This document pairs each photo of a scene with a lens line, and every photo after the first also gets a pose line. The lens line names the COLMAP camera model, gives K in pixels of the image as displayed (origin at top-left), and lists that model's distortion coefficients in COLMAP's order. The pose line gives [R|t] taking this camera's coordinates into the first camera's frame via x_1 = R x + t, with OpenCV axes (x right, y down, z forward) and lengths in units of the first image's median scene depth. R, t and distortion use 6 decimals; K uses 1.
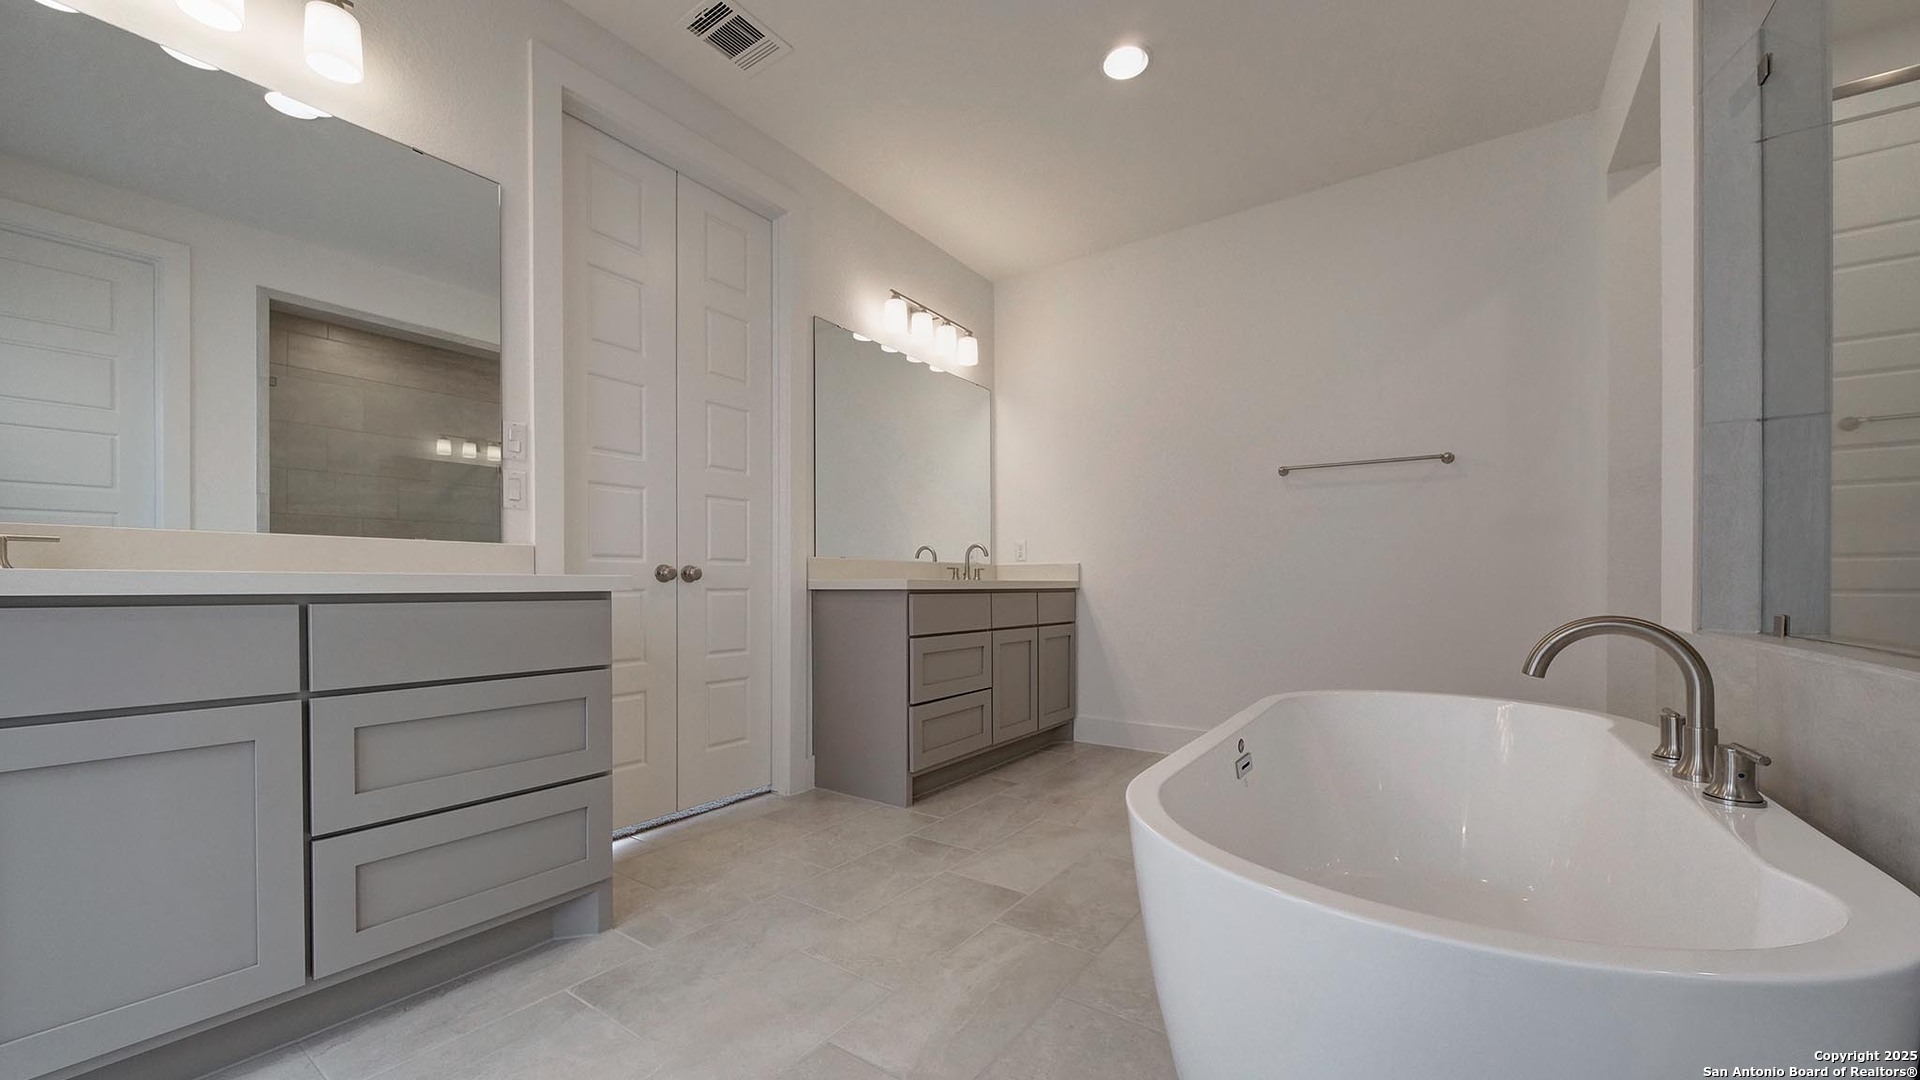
lens RADIAL K [[689.6, 0, 963.4], [0, 689.6, 584.0], [0, 0, 1]] dist [0.000304, 0.000030]
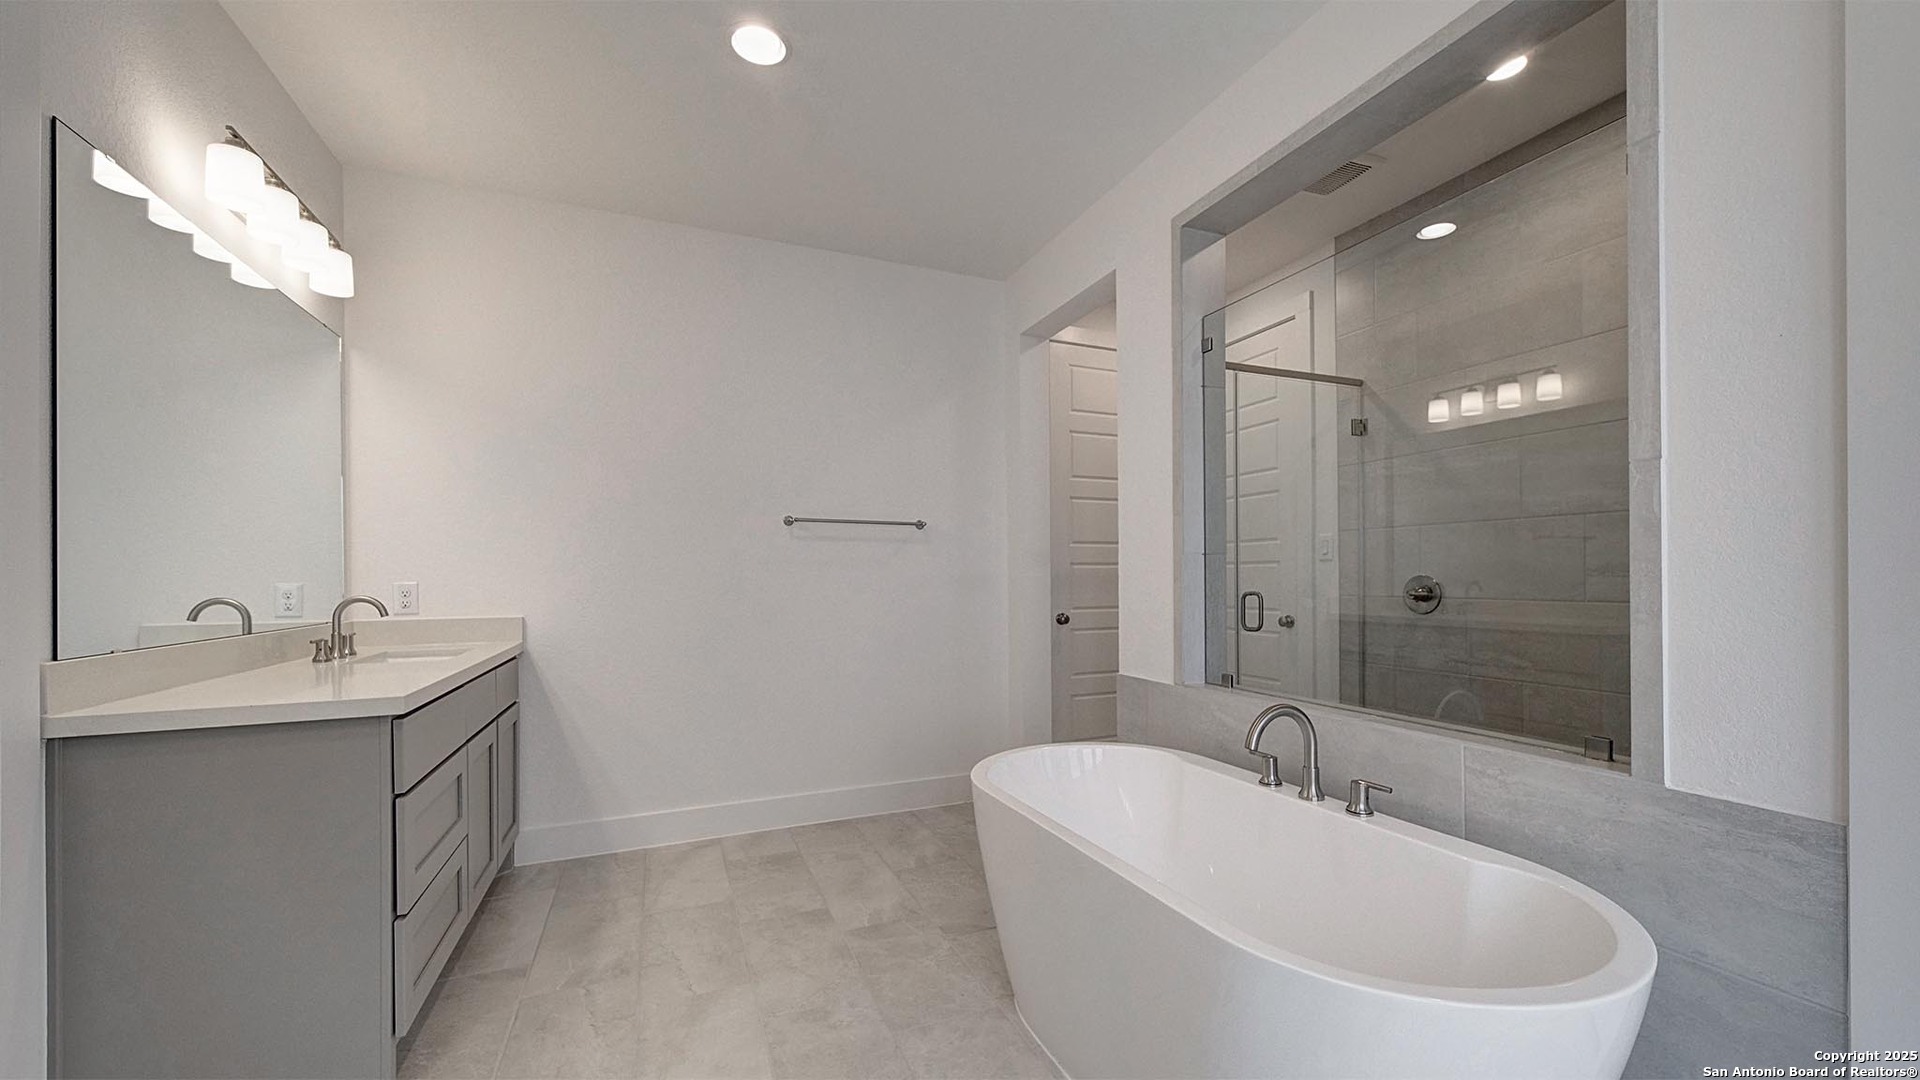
lens RADIAL K [[726.1, 0, 958.3], [0, 726.1, 570.8], [0, 0, 1]] dist [0.000563, 0.000022]
pose [[0.532835, 0.001931, 0.846217, -0.279526], [0.007047, 0.999953, -0.006719, -0.084290], [-0.846190, 0.009543, 0.532796, 0.249988]]
